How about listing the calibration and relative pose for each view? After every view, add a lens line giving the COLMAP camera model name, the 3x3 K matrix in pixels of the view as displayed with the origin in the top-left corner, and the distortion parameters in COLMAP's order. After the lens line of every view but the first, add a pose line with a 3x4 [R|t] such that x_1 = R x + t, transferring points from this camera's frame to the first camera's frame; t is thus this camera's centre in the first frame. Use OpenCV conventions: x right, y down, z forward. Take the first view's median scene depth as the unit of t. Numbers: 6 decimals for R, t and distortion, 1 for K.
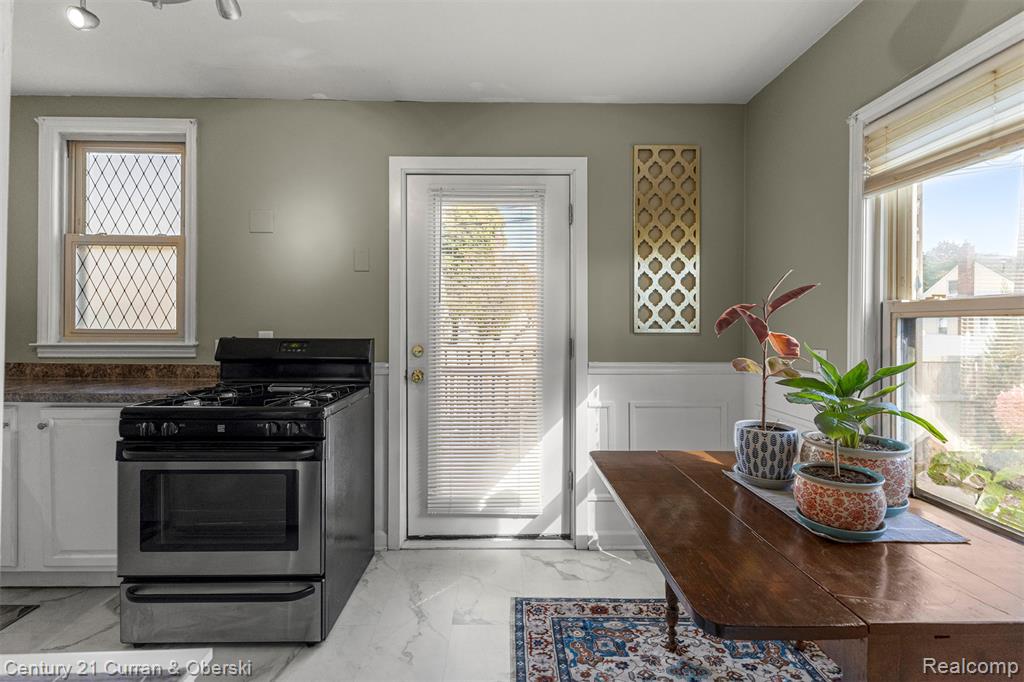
lens RADIAL K [[445.2, 0, 503.3], [0, 445.2, 325.7], [0, 0, 1]] dist [0.007461, -0.002583]
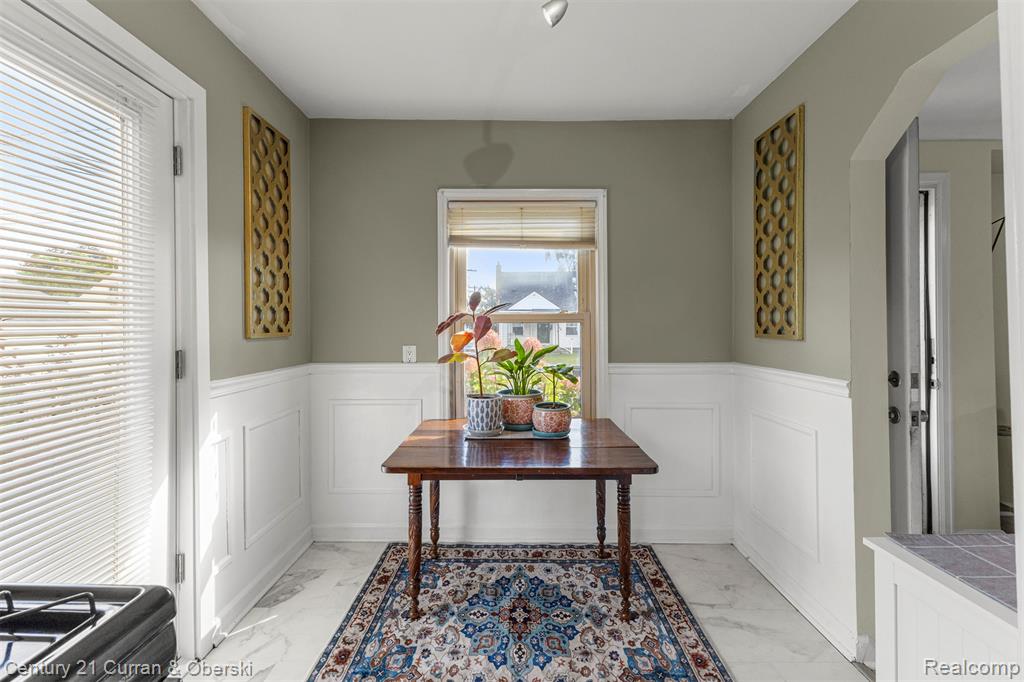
lens RADIAL K [[445.2, 0, 511.7], [0, 445.2, 324.9], [0, 0, 1]] dist [0.007461, -0.002583]
pose [[0.000864, 0.008526, 0.999963, -0.700954], [0.012584, 0.999884, -0.008536, 0.006153], [-0.999920, 0.012591, 0.000757, 0.709395]]
